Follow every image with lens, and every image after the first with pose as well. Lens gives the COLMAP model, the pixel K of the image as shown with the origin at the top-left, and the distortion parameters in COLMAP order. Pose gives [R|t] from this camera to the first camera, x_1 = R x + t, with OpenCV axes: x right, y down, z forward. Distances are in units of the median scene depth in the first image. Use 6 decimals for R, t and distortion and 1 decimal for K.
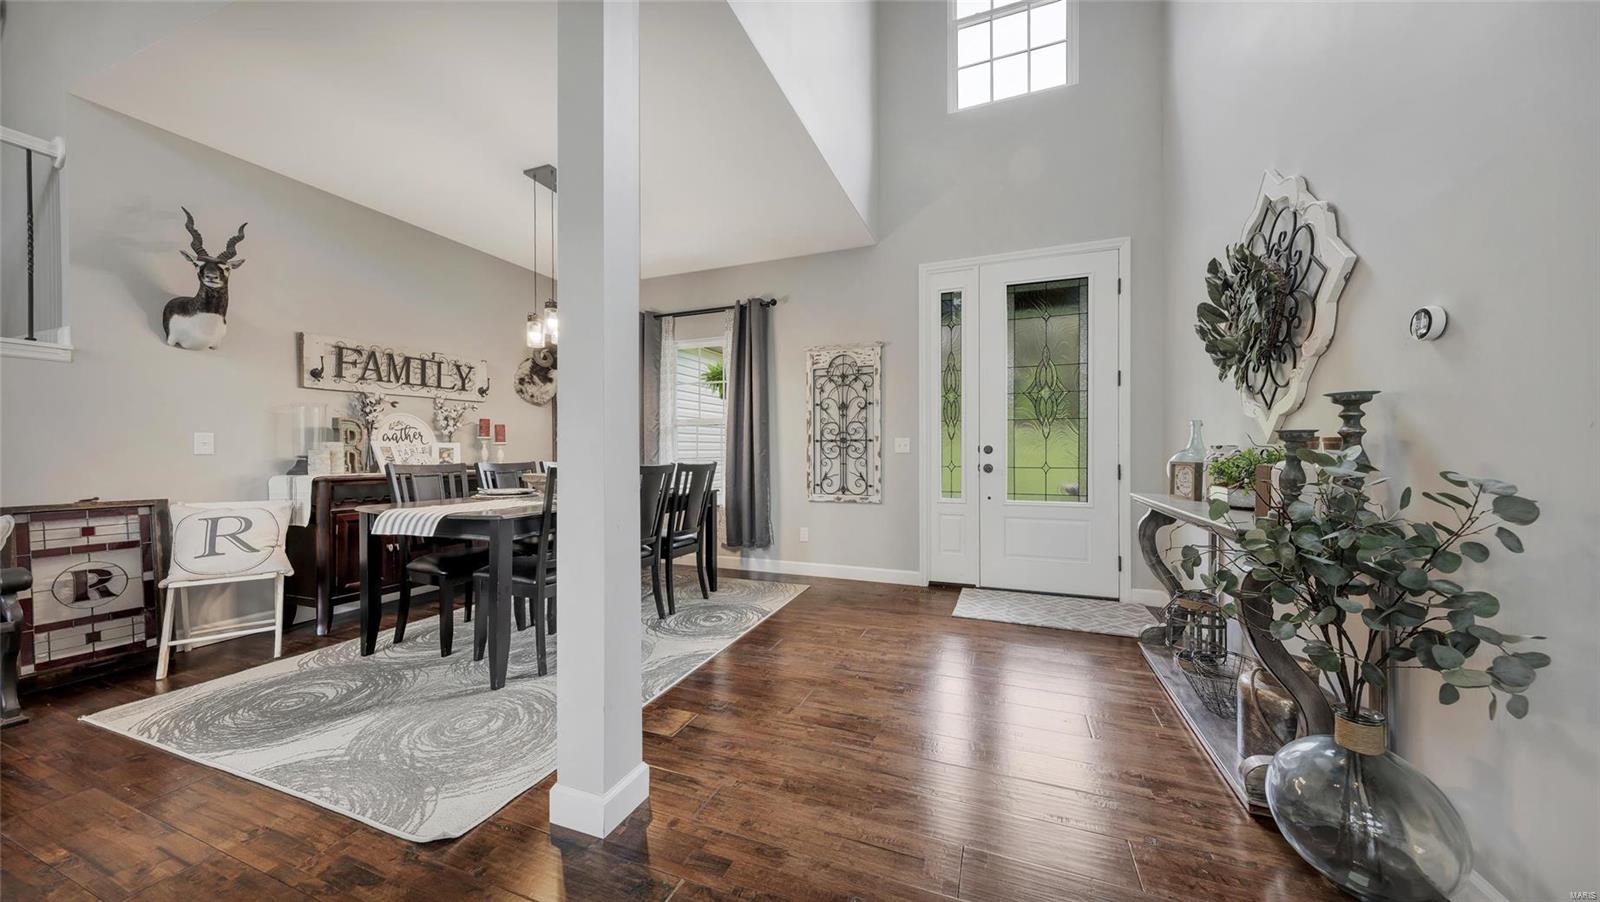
lens RADIAL K [[528.5, 0, 810.4], [0, 528.5, 450.6], [0, 0, 1]] dist [0.005810, -0.001056]
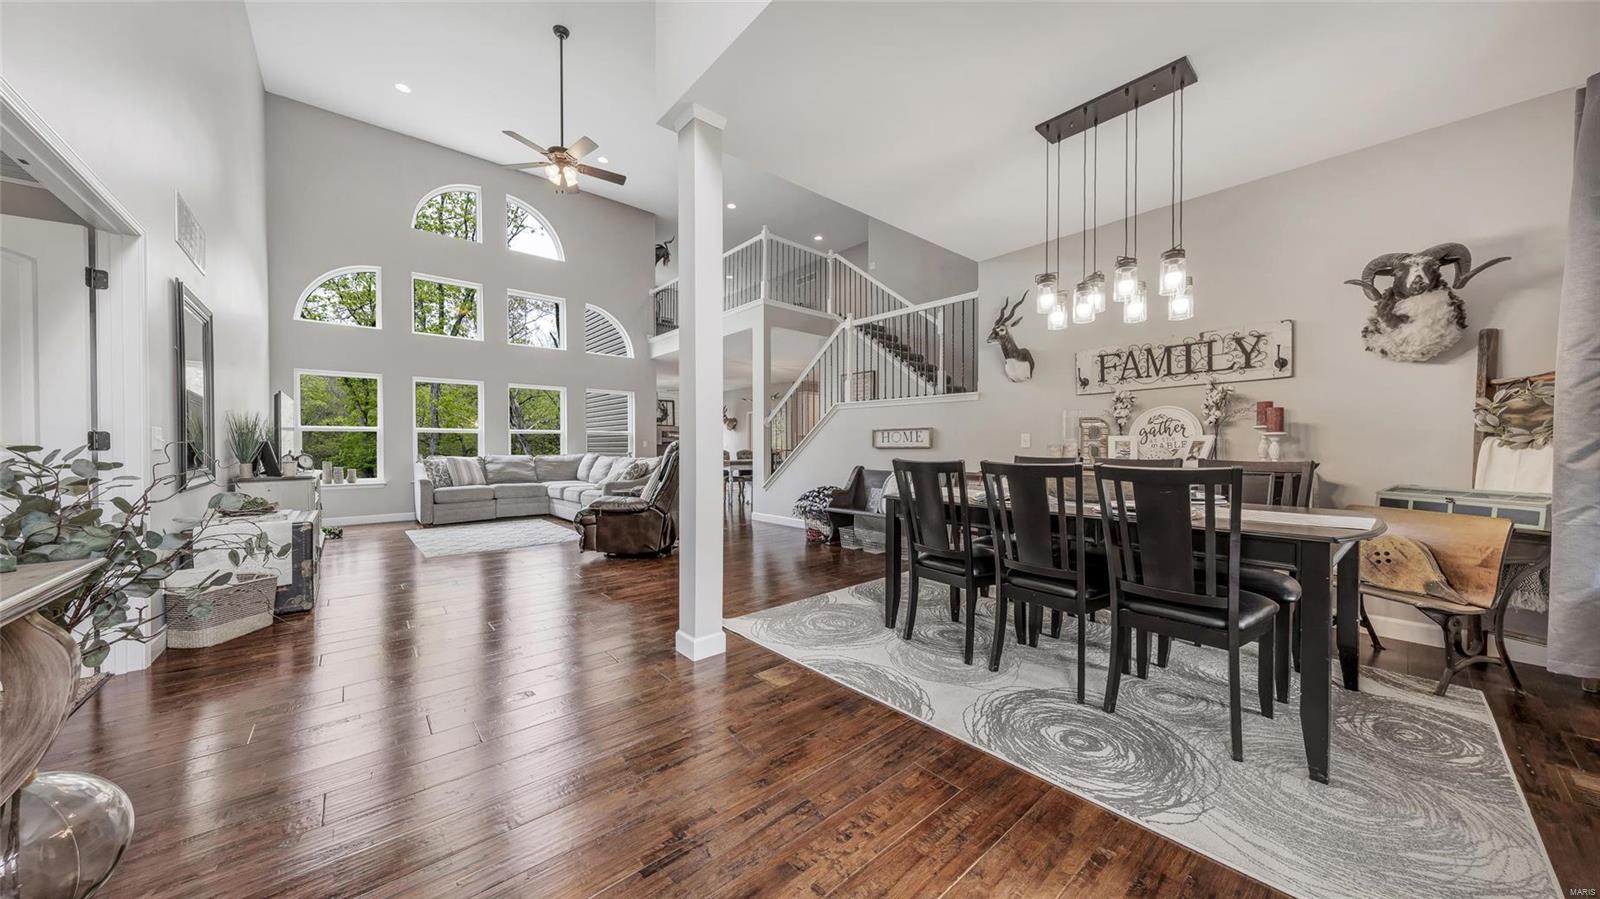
lens RADIAL K [[528.5, 0, 803.0], [0, 528.5, 454.3], [0, 0, 1]] dist [0.005810, -0.001056]
pose [[-0.488842, 0.010796, -0.872305, 0.382086], [0.001661, 0.999933, 0.011445, 0.005148], [0.872371, 0.004146, -0.488827, 0.863992]]
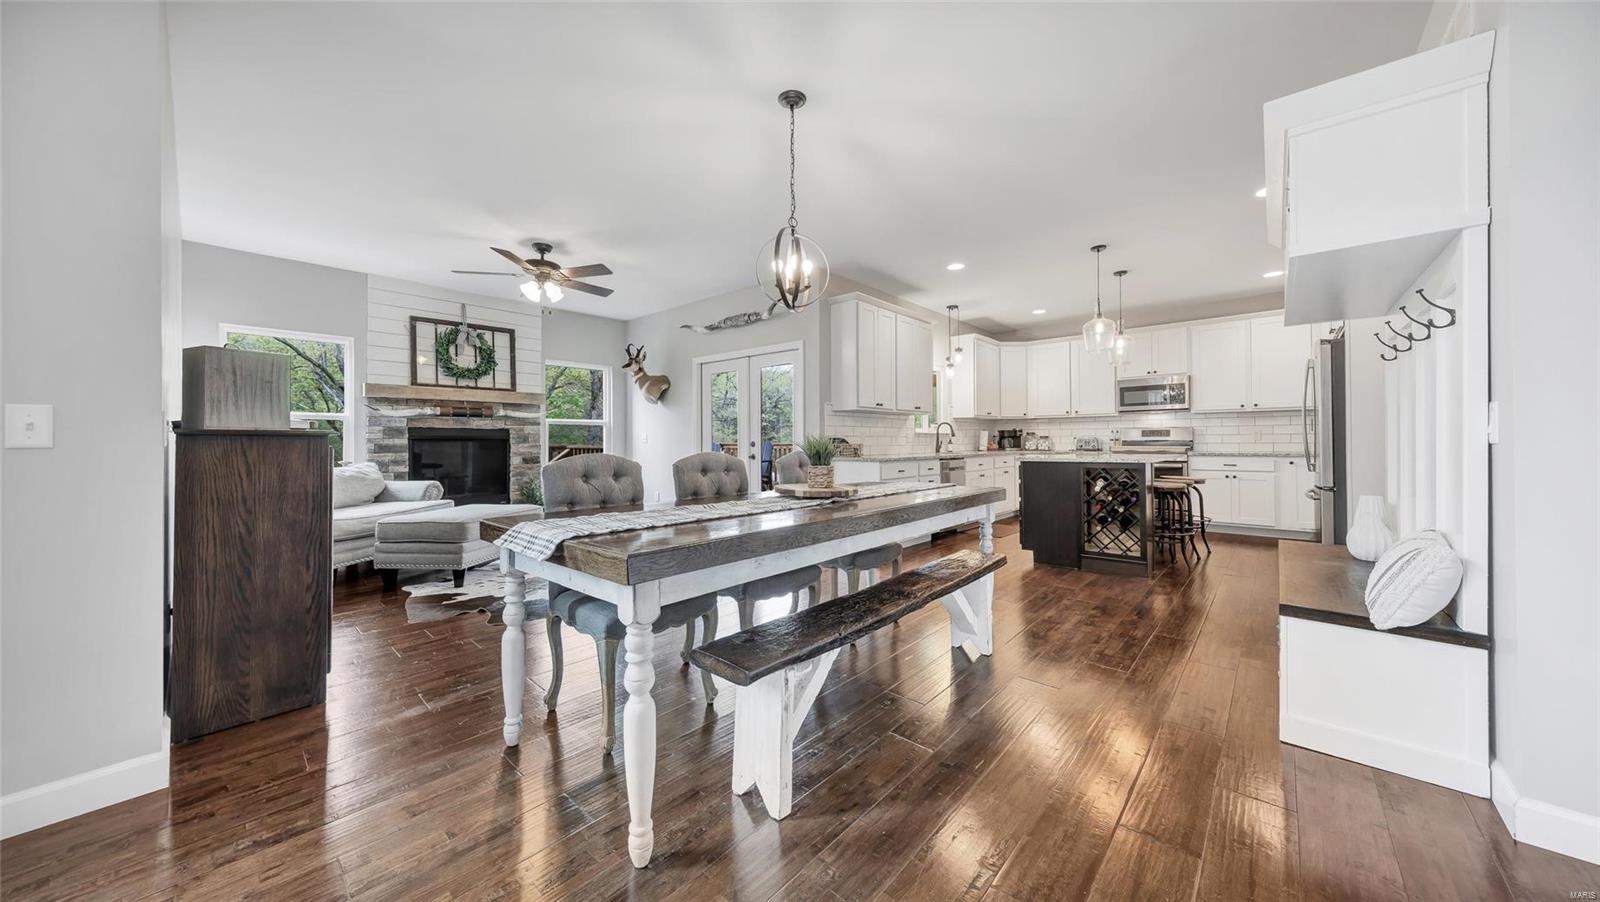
lens RADIAL K [[528.5, 0, 790.8], [0, 528.5, 435.9], [0, 0, 1]] dist [0.005810, -0.001056]
pose [[-0.378718, -0.004921, -0.925499, -1.281197], [0.008306, 0.999928, -0.008716, -0.000377], [0.925475, -0.010988, -0.378649, -0.379661]]
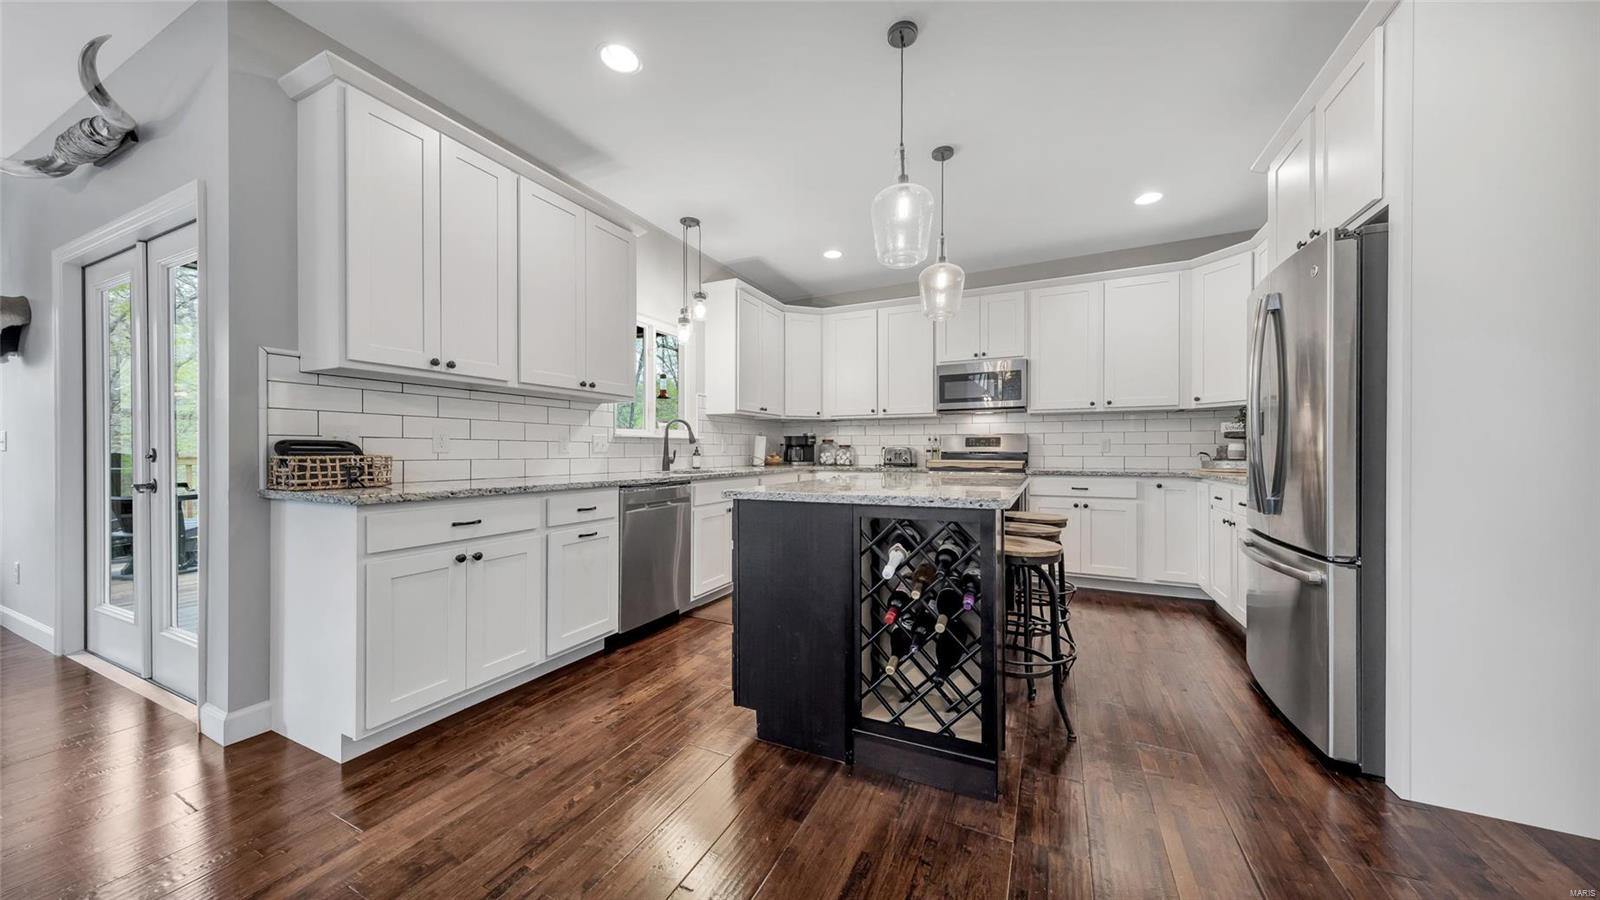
lens RADIAL K [[528.5, 0, 796.3], [0, 528.5, 450.9], [0, 0, 1]] dist [0.005810, -0.001056]
pose [[-0.094597, 0.003096, -0.995511, -2.041288], [0.000990, 0.999995, 0.003015, 0.002405], [0.995515, -0.000700, -0.094600, -0.251830]]
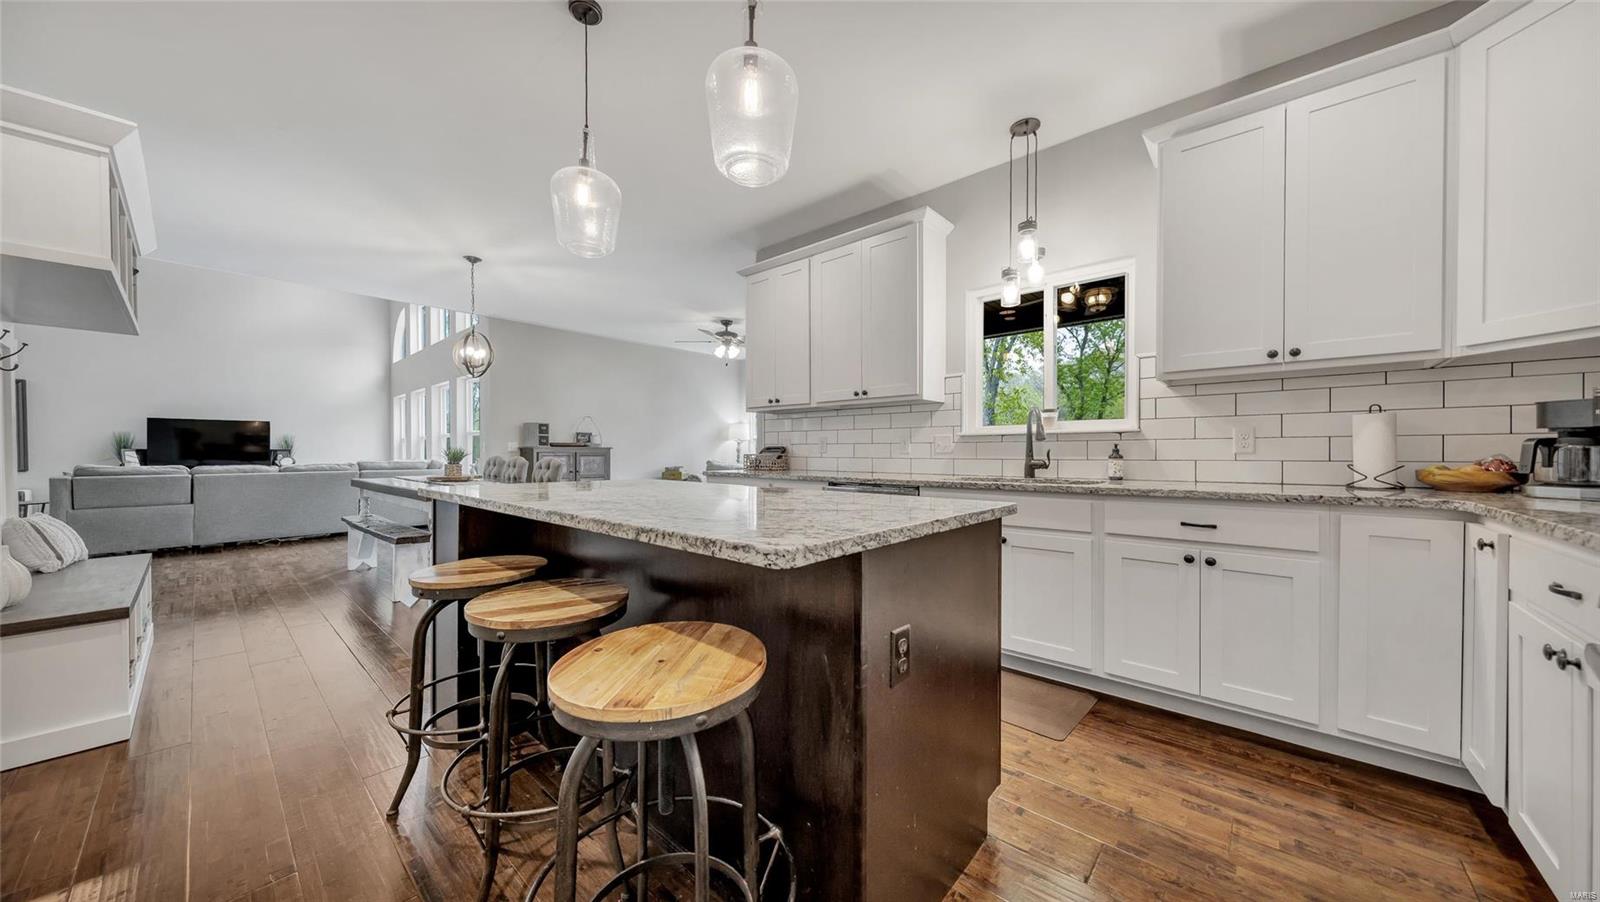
lens RADIAL K [[528.5, 0, 815.7], [0, 528.5, 450.0], [0, 0, 1]] dist [0.005810, -0.001056]
pose [[-0.937150, 0.003803, 0.348905, -2.955803], [0.001247, 0.999971, -0.007551, 0.008468], [-0.348923, -0.006641, -0.937128, 0.192978]]
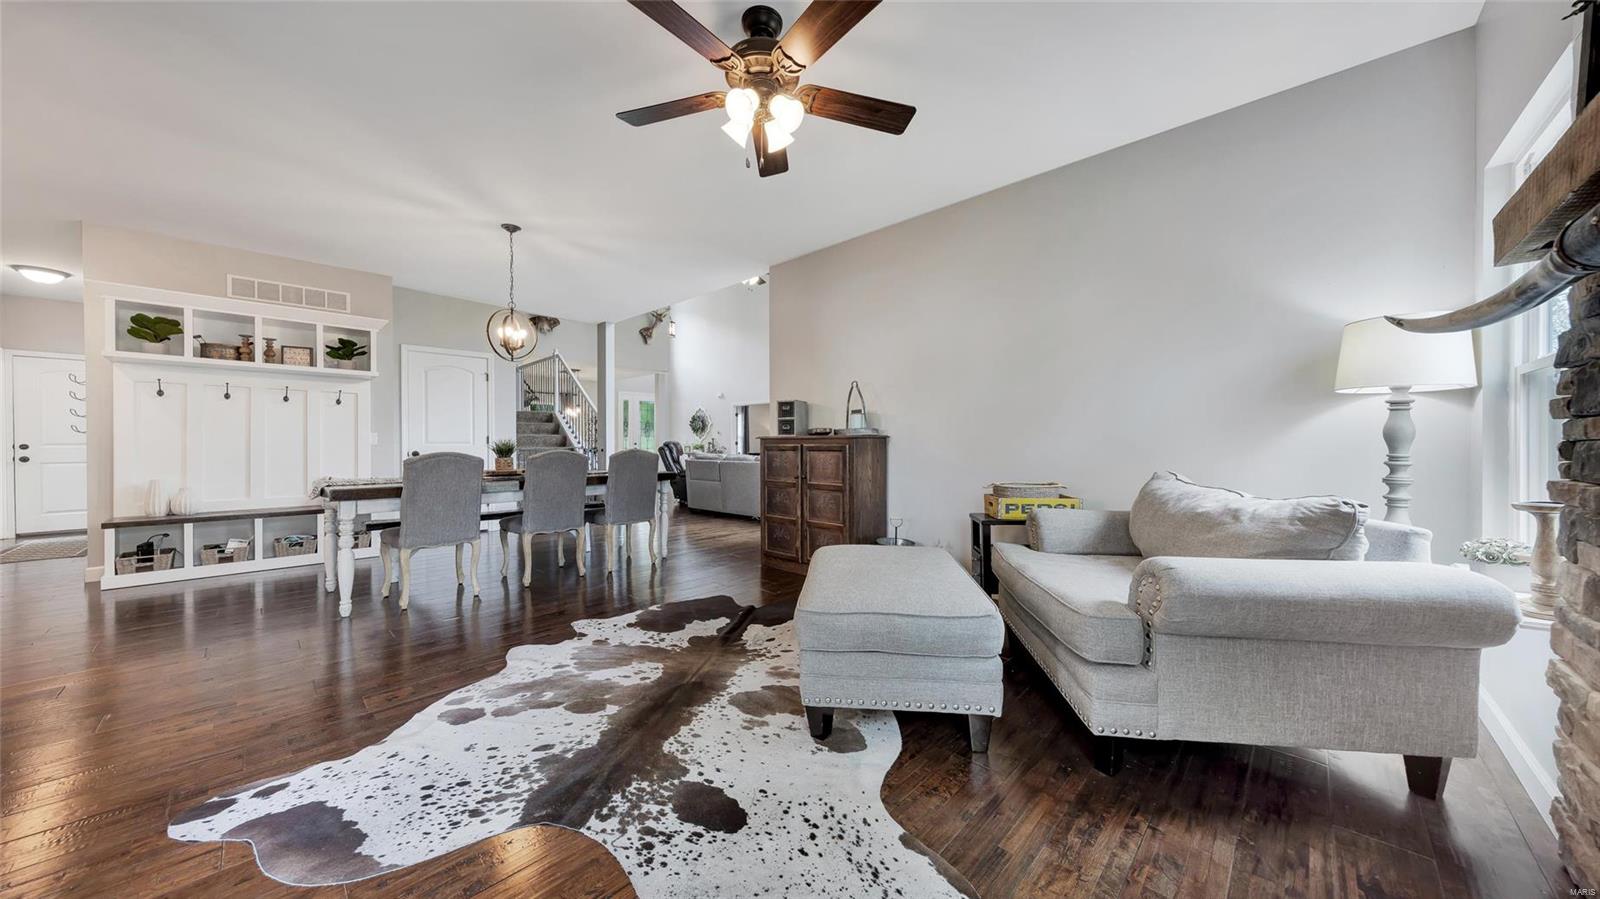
lens RADIAL K [[528.5, 0, 789.7], [0, 528.5, 449.4], [0, 0, 1]] dist [0.005810, -0.001056]
pose [[0.411201, -0.005738, 0.911527, -2.576866], [-0.002819, 0.999967, 0.007566, 0.004002], [-0.911540, -0.005681, 0.411171, -1.520135]]
